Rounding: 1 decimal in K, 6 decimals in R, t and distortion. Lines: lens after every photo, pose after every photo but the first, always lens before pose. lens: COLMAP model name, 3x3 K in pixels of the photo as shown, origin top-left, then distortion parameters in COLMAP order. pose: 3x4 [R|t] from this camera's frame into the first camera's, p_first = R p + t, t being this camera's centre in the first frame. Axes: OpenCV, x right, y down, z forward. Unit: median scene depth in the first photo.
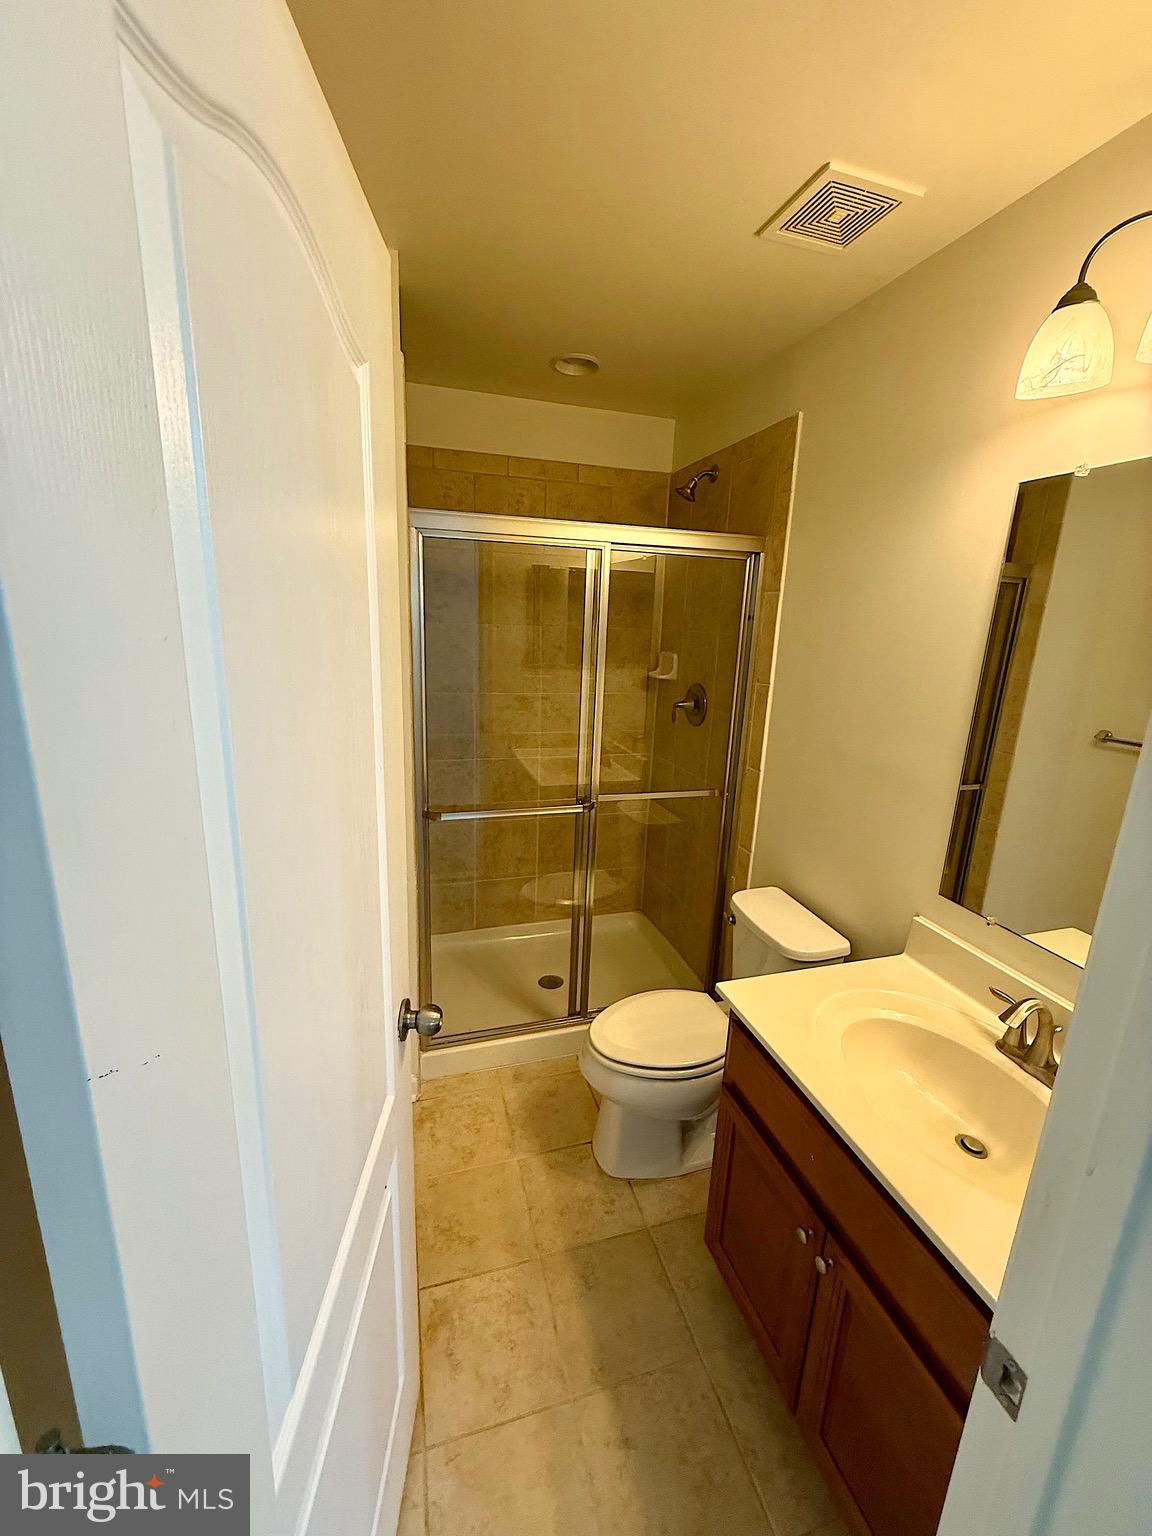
lens RADIAL K [[615.1, 0, 568.5], [0, 615.1, 760.0], [0, 0, 1]] dist [0.002226, 0.000754]
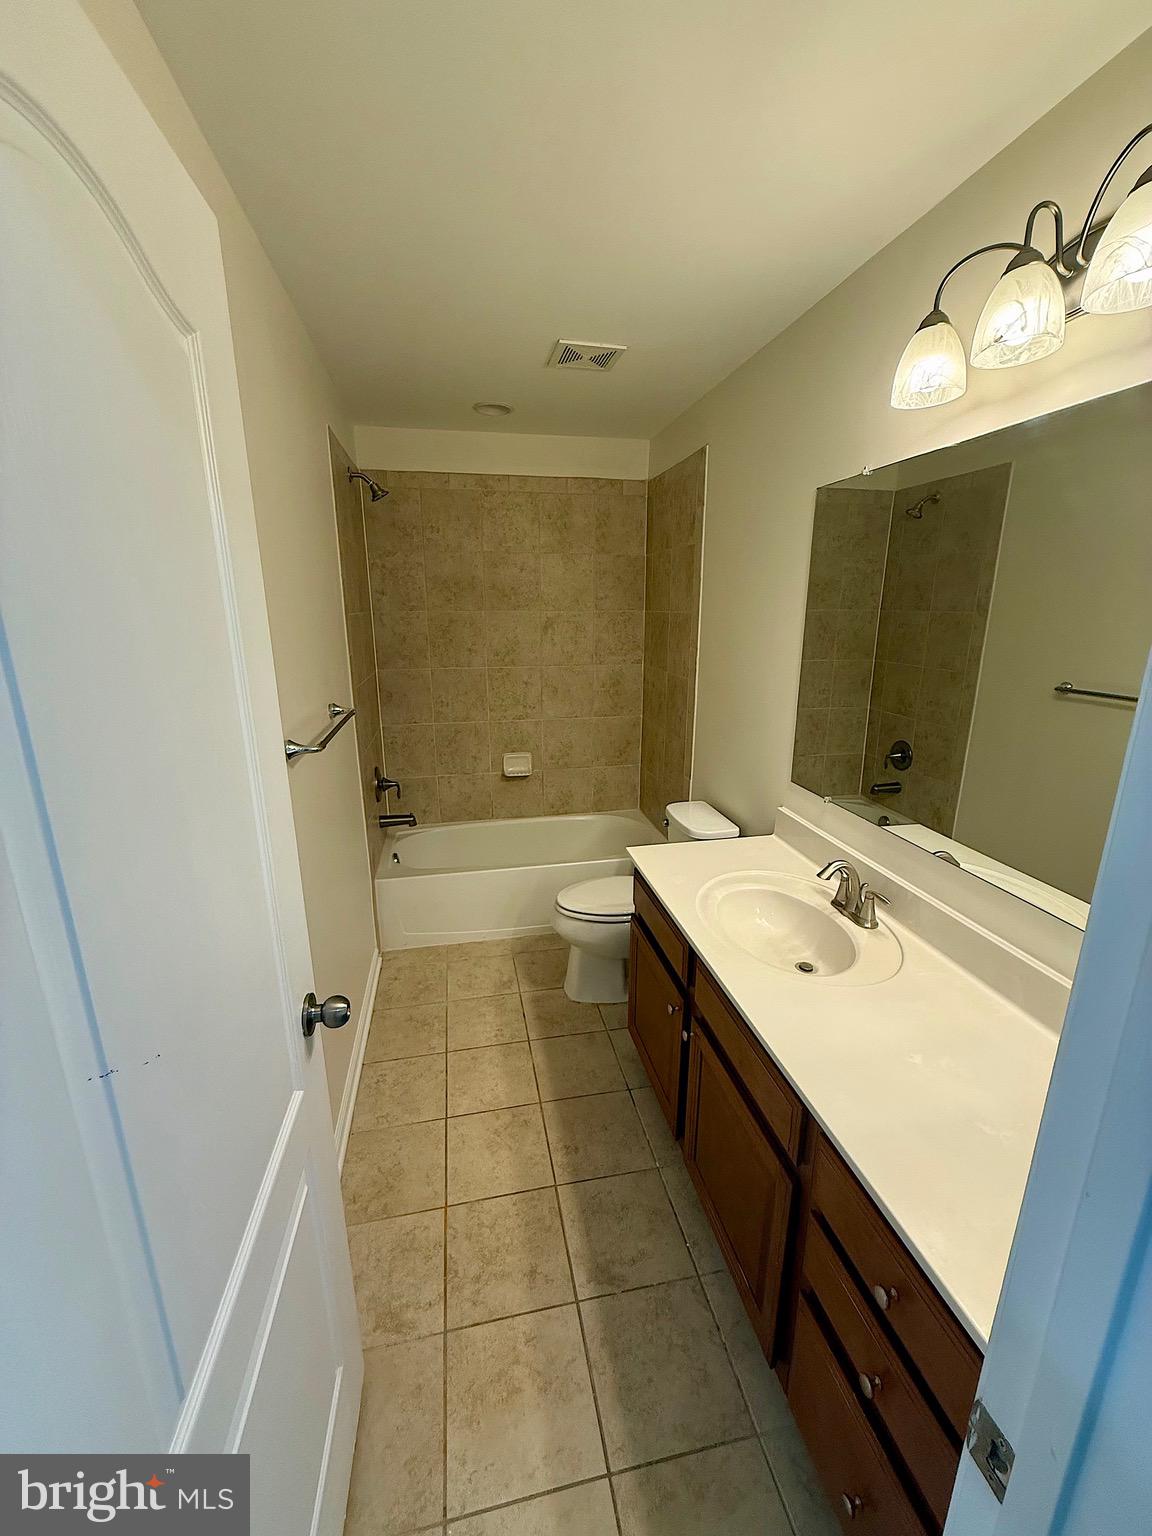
lens RADIAL K [[615.1, 0, 584.2], [0, 615.1, 769.0], [0, 0, 1]] dist [0.002226, 0.000754]
pose [[0.984308, 0.009236, -0.176218, 0.361438], [-0.004305, 0.999589, 0.028340, 0.127697], [0.176407, -0.027136, 0.983943, -0.384038]]
